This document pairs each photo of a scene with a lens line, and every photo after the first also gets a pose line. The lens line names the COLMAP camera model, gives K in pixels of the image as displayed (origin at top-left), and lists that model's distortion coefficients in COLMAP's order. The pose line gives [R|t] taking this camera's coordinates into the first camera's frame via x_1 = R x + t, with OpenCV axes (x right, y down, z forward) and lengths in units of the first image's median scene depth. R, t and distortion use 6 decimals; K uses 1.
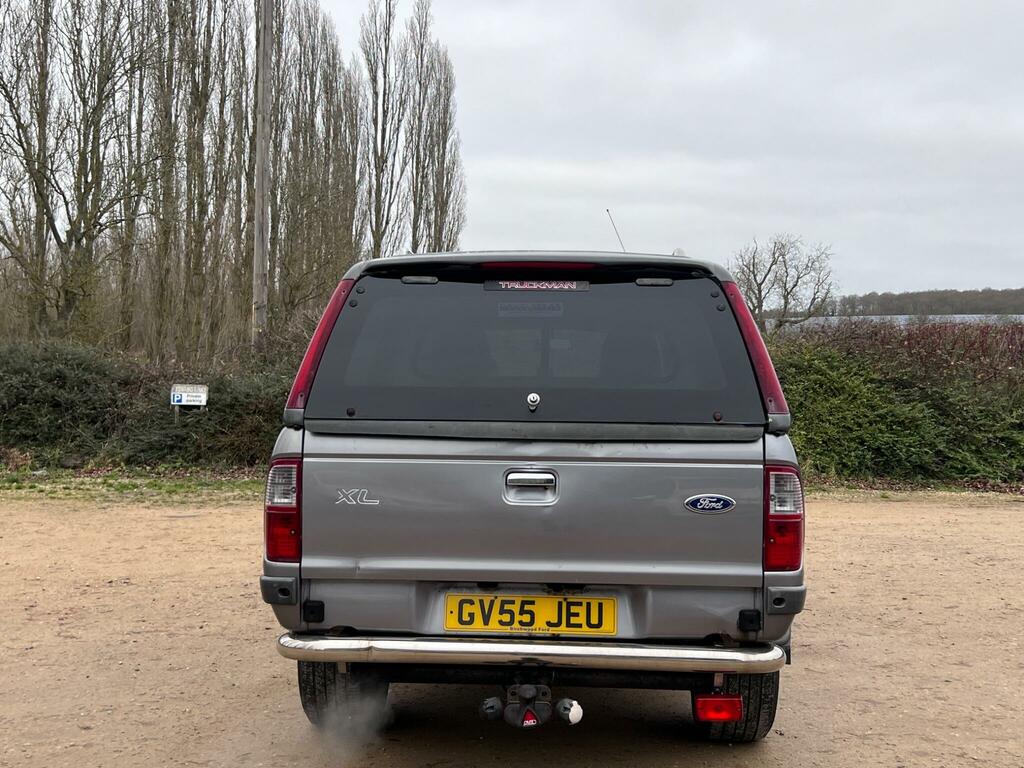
lens RADIAL K [[1253.6, 0, 529.8], [0, 1253.6, 386.5], [0, 0, 1]] dist [0.153386, -0.332771]
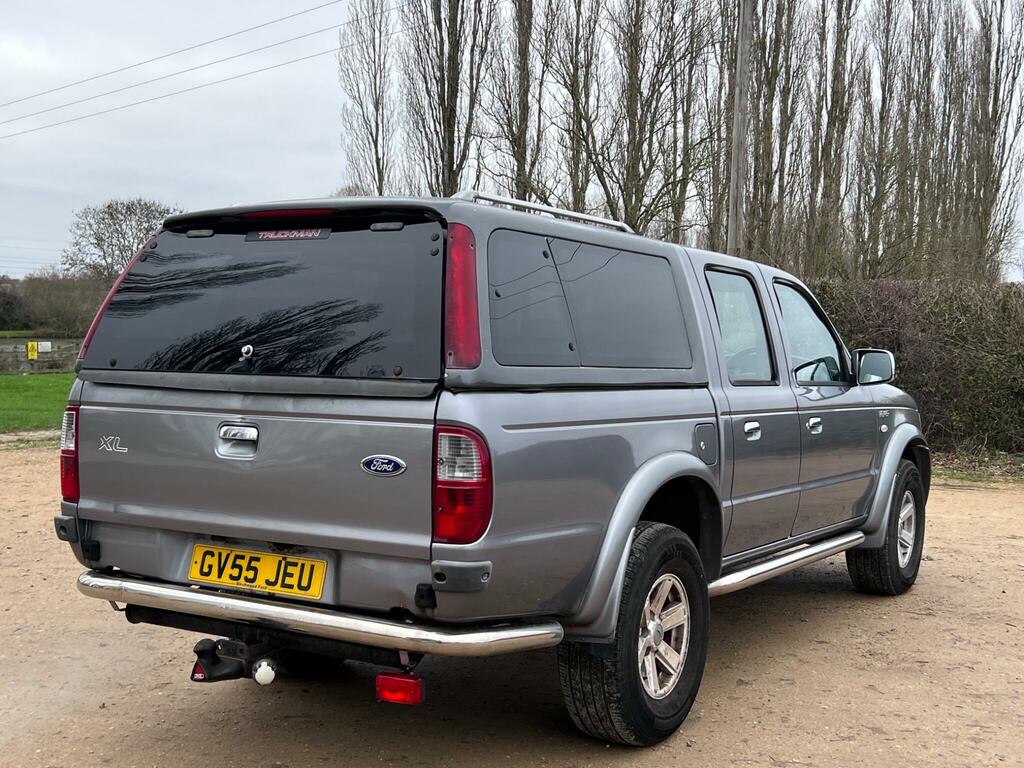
lens RADIAL K [[1253.6, 0, 529.8], [0, 1253.6, 386.5], [0, 0, 1]] dist [0.153386, -0.332771]
pose [[0.877295, 0.017743, -0.479623, 0.658387], [-0.010277, 0.999782, 0.018187, 0.017352], [0.479841, -0.011026, 0.877286, 0.241248]]
